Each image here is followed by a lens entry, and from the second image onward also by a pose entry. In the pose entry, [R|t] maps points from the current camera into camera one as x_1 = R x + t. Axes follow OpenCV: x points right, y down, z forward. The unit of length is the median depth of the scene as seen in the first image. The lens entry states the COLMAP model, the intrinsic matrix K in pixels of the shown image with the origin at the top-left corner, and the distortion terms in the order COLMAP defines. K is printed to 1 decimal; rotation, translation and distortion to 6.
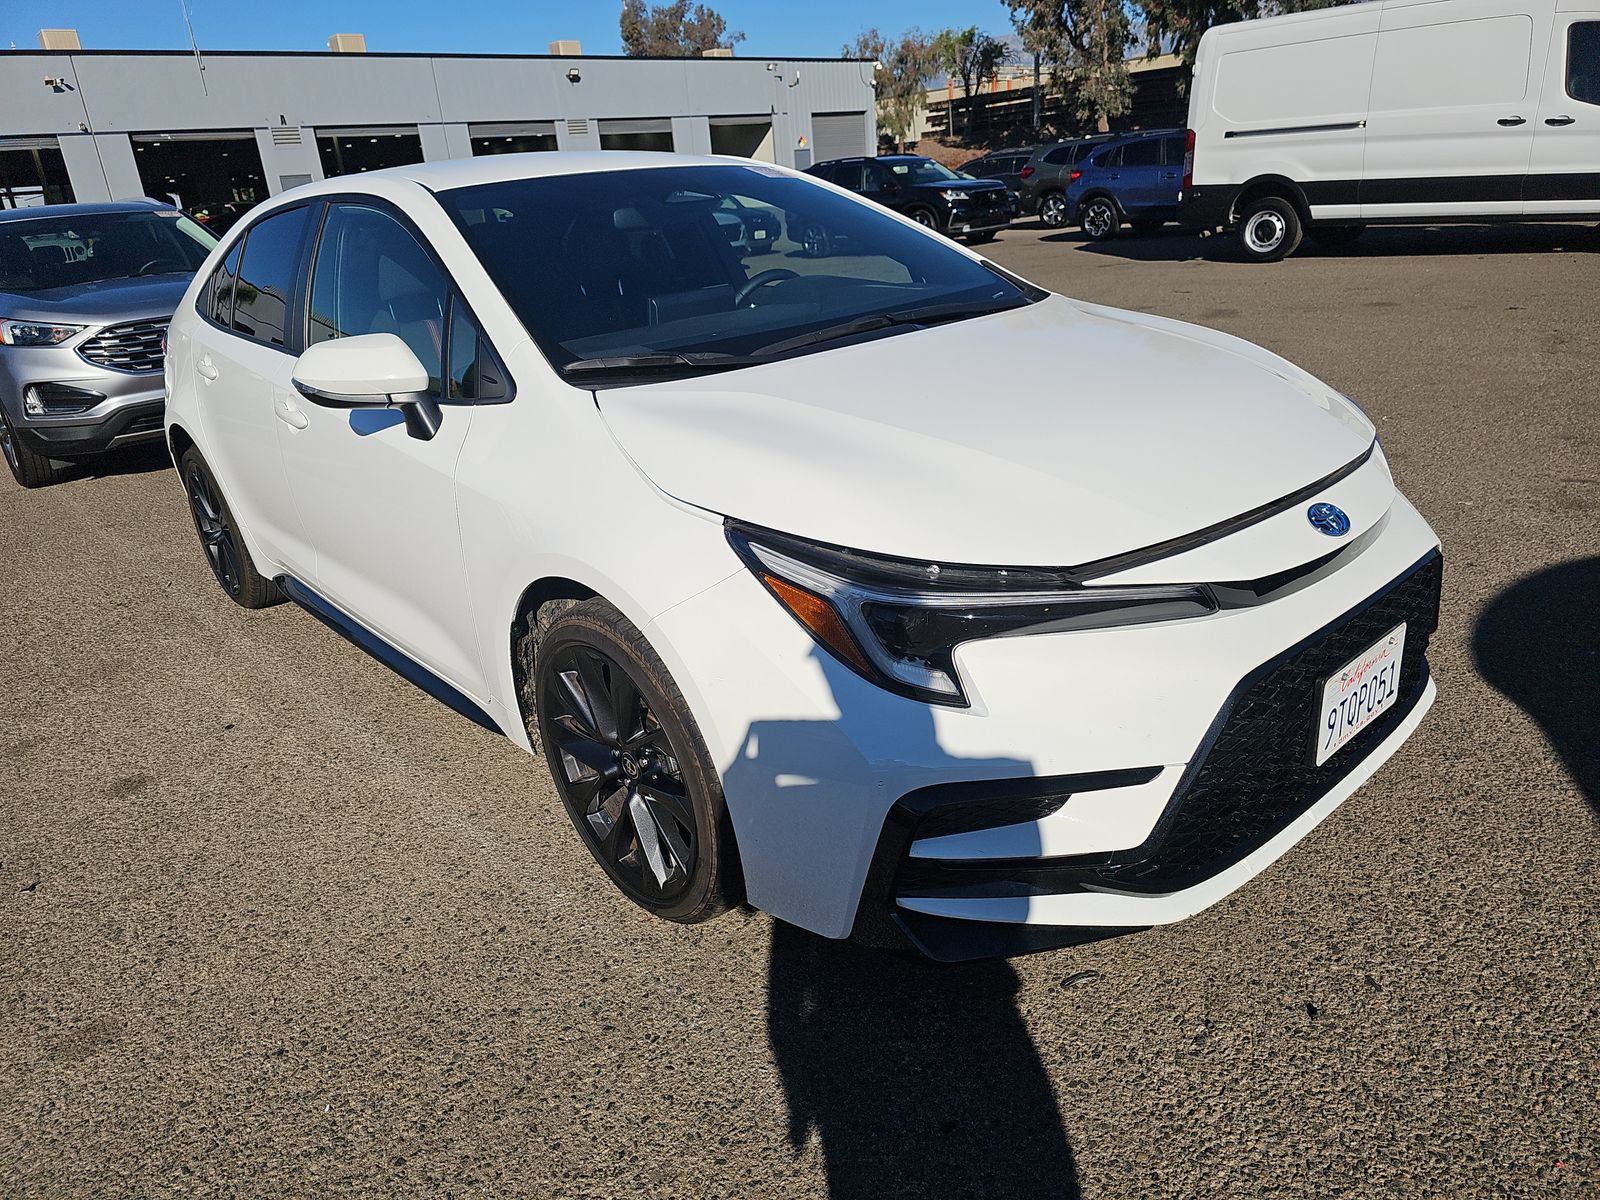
lens RADIAL K [[1059.6, 0, 794.8], [0, 1059.6, 594.9], [0, 0, 1]] dist [0.036531, -0.037054]
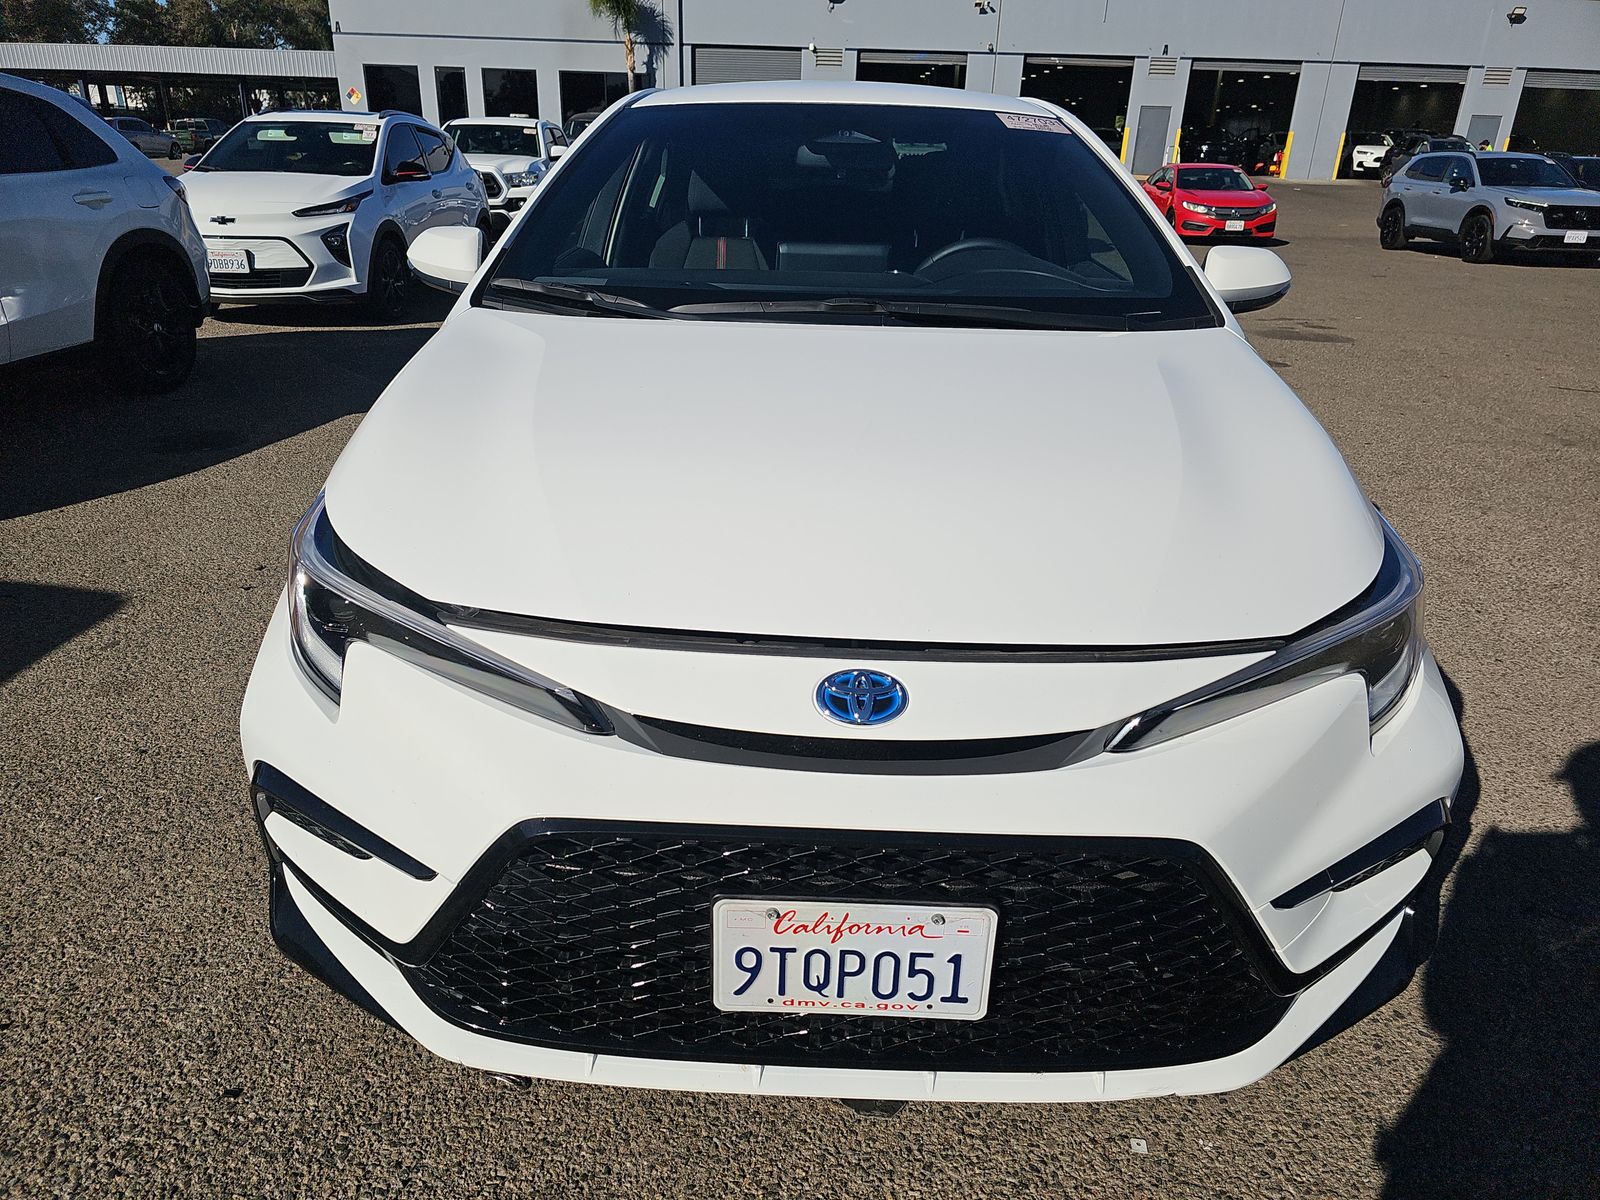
lens RADIAL K [[1059.6, 0, 791.4], [0, 1059.6, 606.8], [0, 0, 1]] dist [0.036531, -0.037054]
pose [[0.731572, 0.355536, -0.581719, 0.483728], [-0.320604, 0.932431, 0.166691, -0.127679], [0.601677, 0.064555, 0.796126, 0.258037]]
